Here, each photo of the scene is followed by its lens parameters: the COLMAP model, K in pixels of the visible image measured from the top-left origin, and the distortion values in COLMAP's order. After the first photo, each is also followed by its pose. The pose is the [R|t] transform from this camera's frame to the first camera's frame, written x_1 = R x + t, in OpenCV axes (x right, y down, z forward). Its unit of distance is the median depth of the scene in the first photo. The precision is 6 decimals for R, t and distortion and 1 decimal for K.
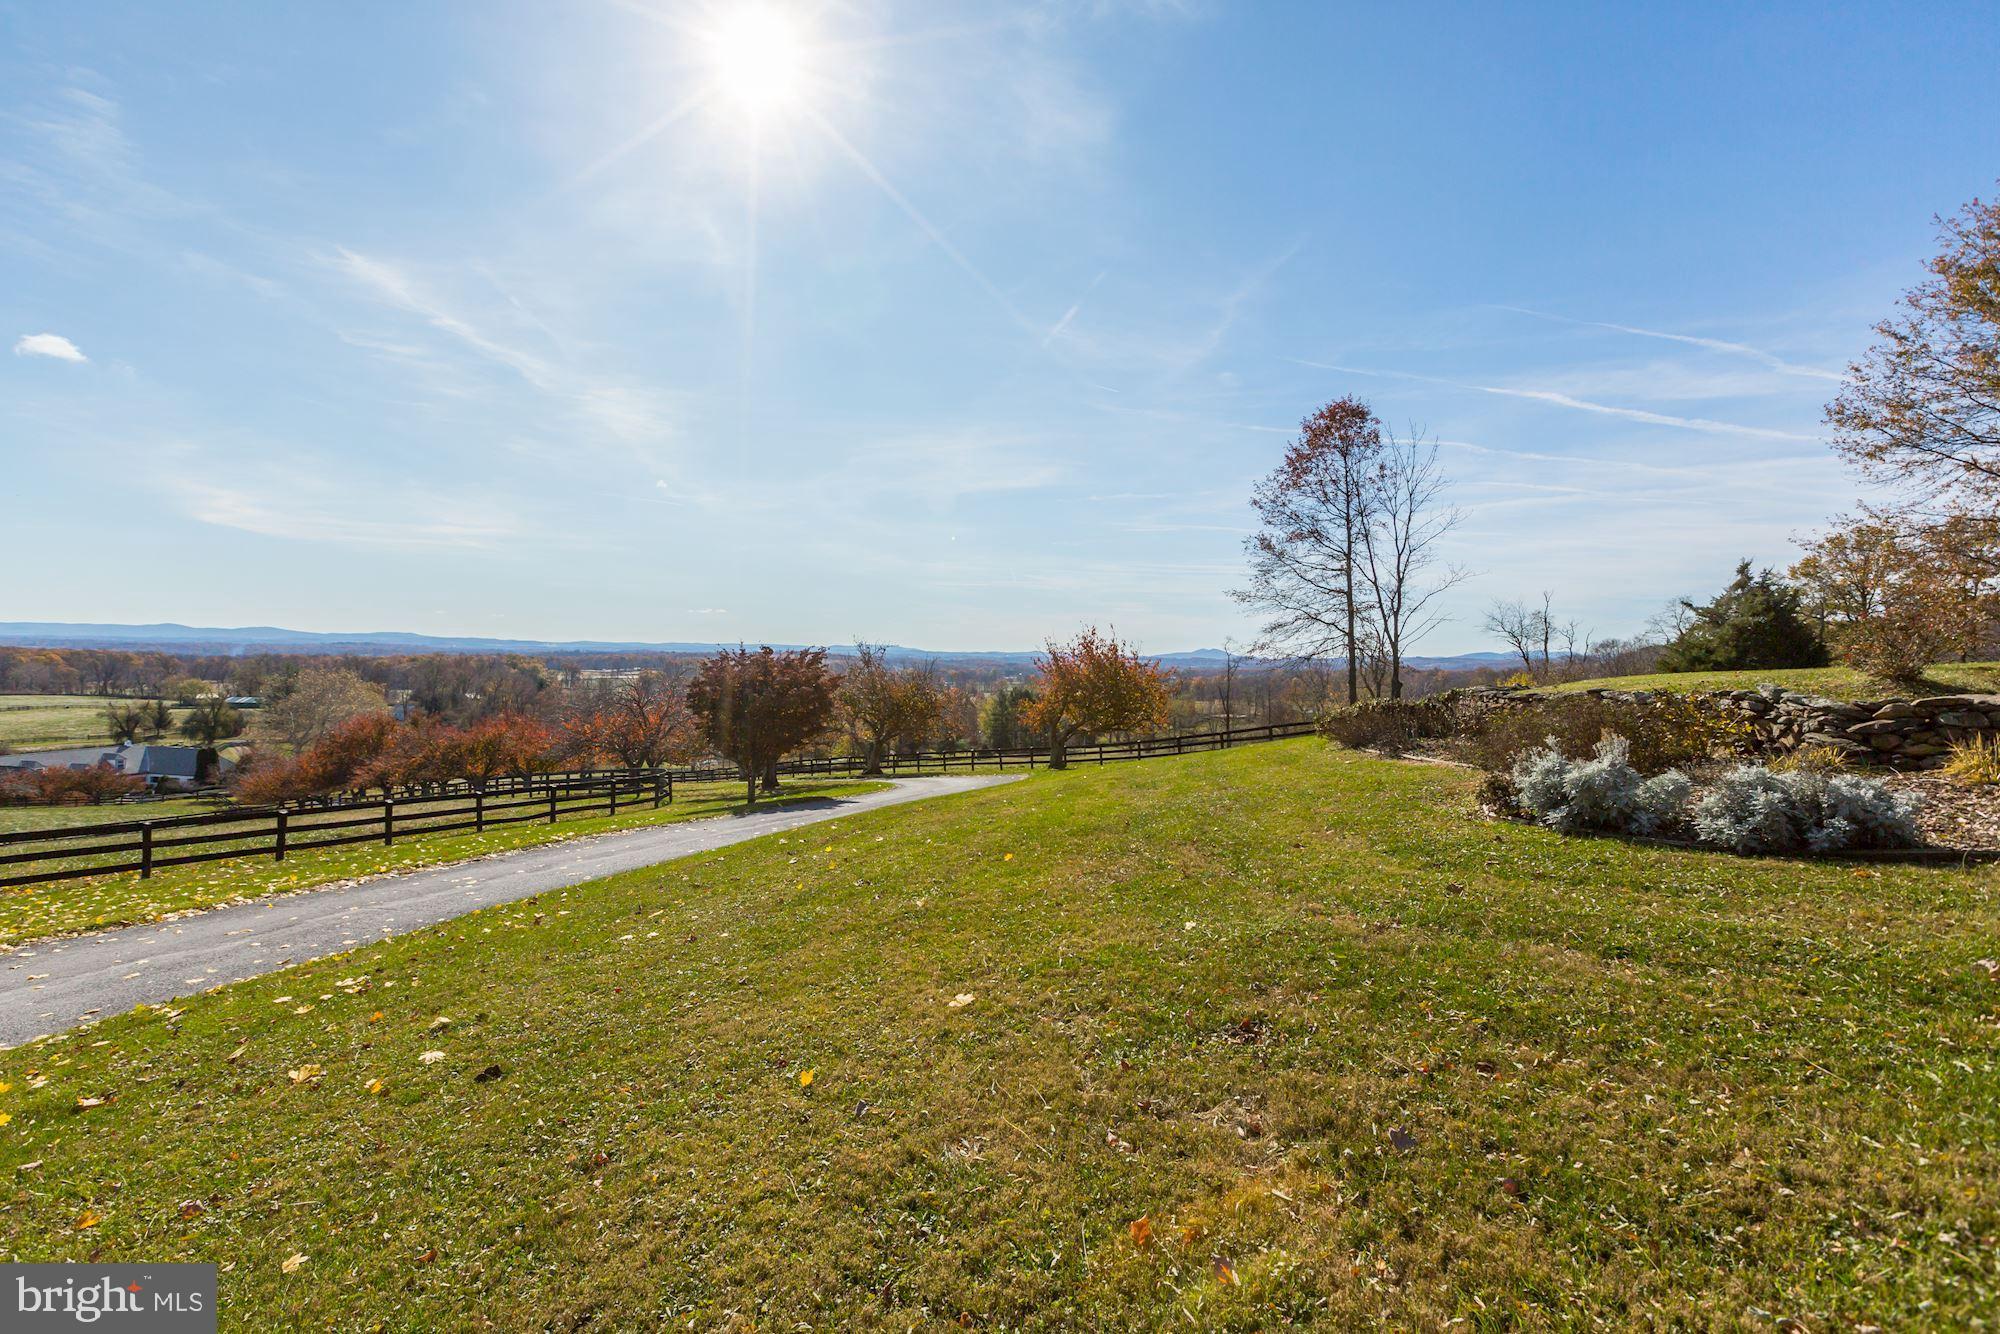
lens RADIAL K [[1022.8, 0, 1088.4], [0, 1022.8, 648.1], [0, 0, 1]] dist [0.002508, -0.000642]
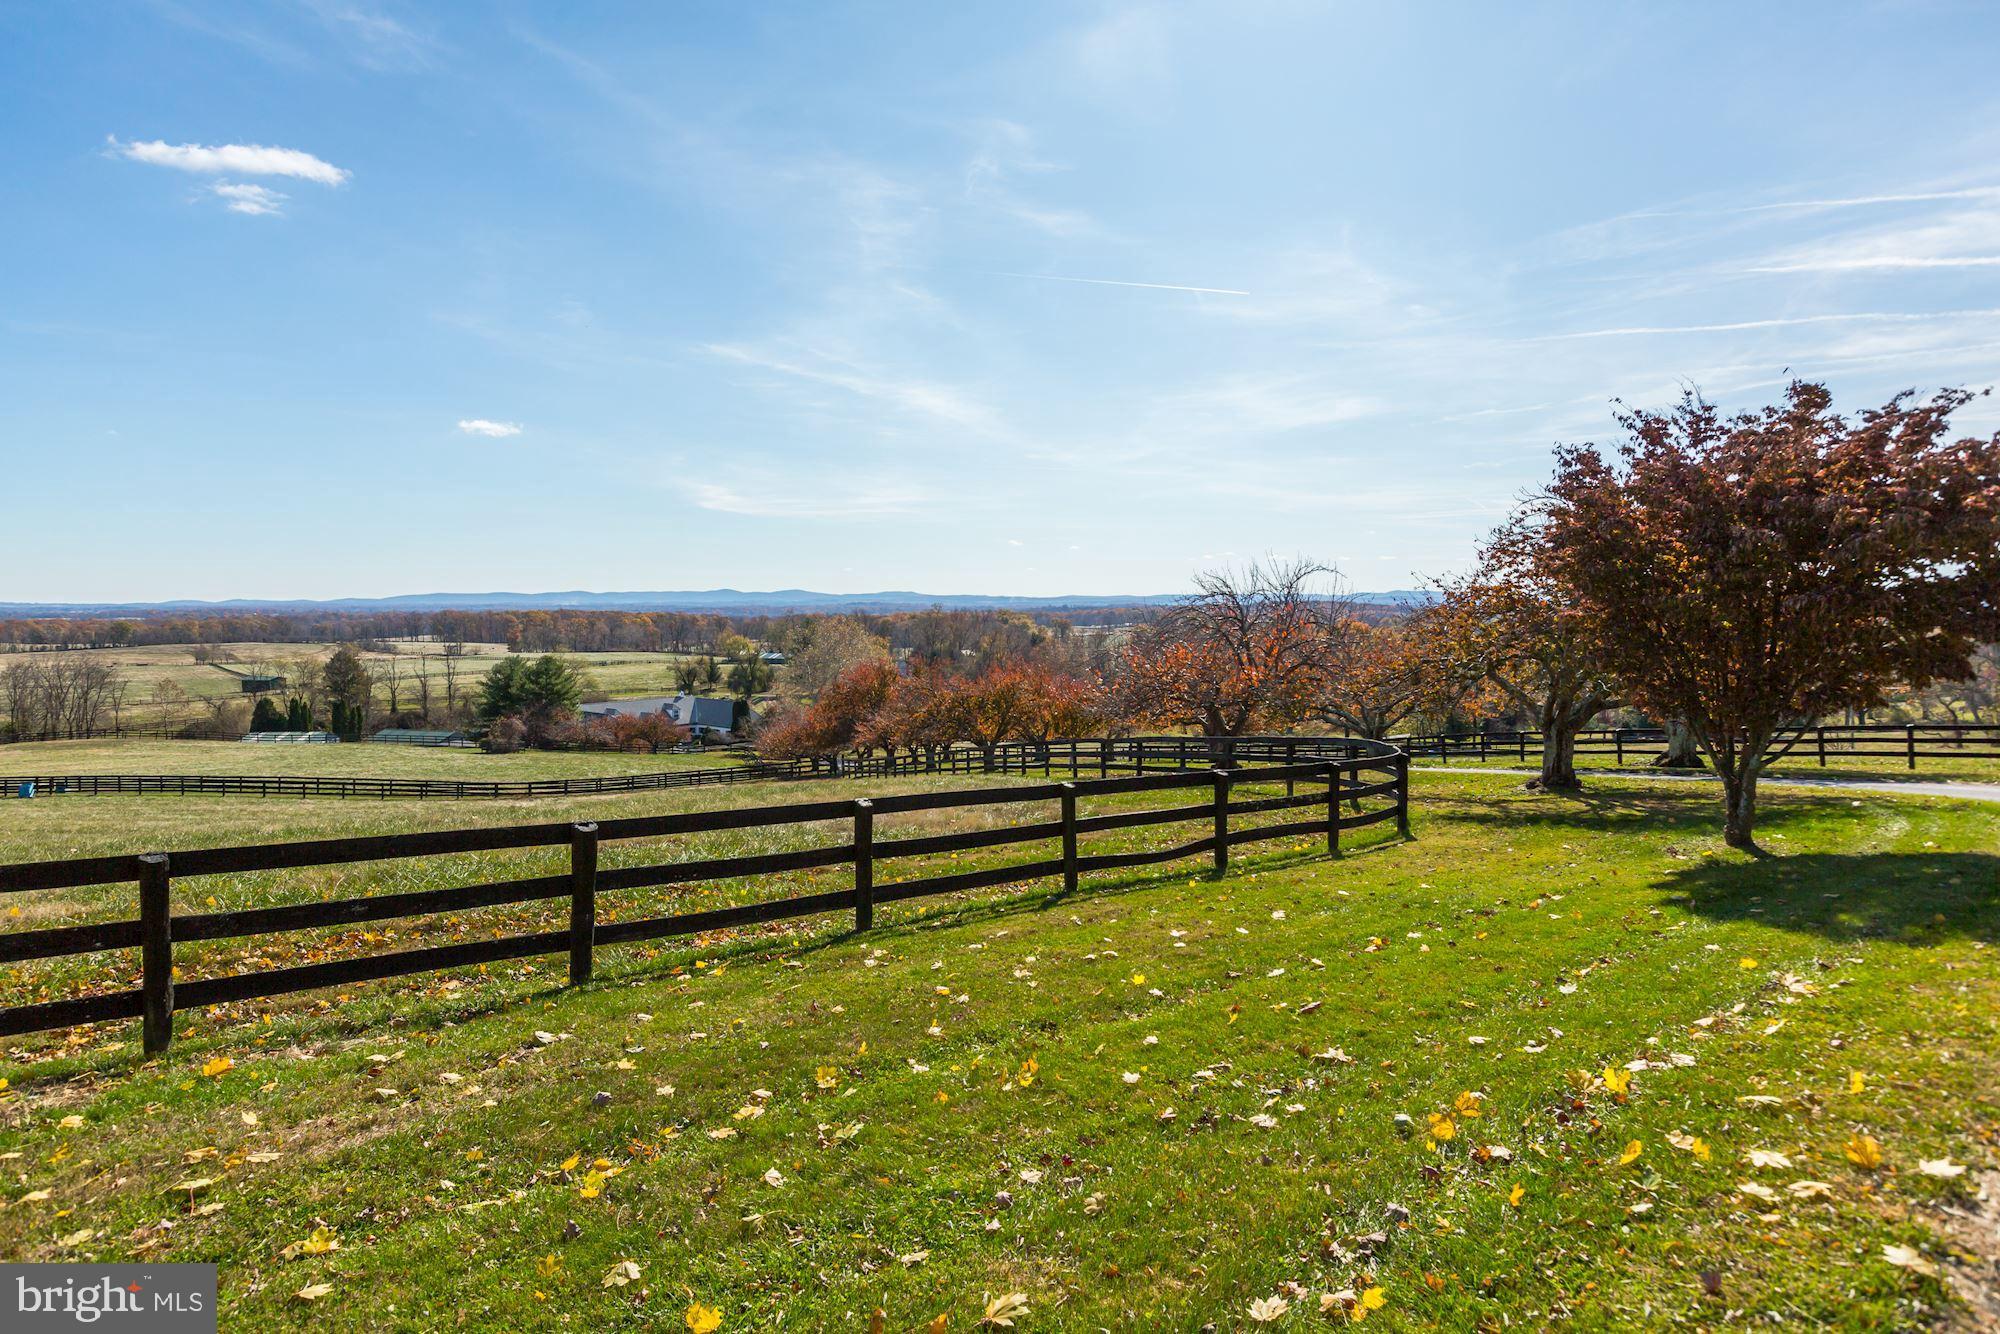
lens RADIAL K [[1113.7, 0, 1013.6], [0, 1113.7, 650.4], [0, 0, 1]] dist [0.003931, 0.000940]
pose [[0.880758, 0.001225, -0.473566, -0.108561], [0.013466, 0.999528, 0.027629, 0.020978], [0.473376, -0.030712, 0.880325, 0.163721]]
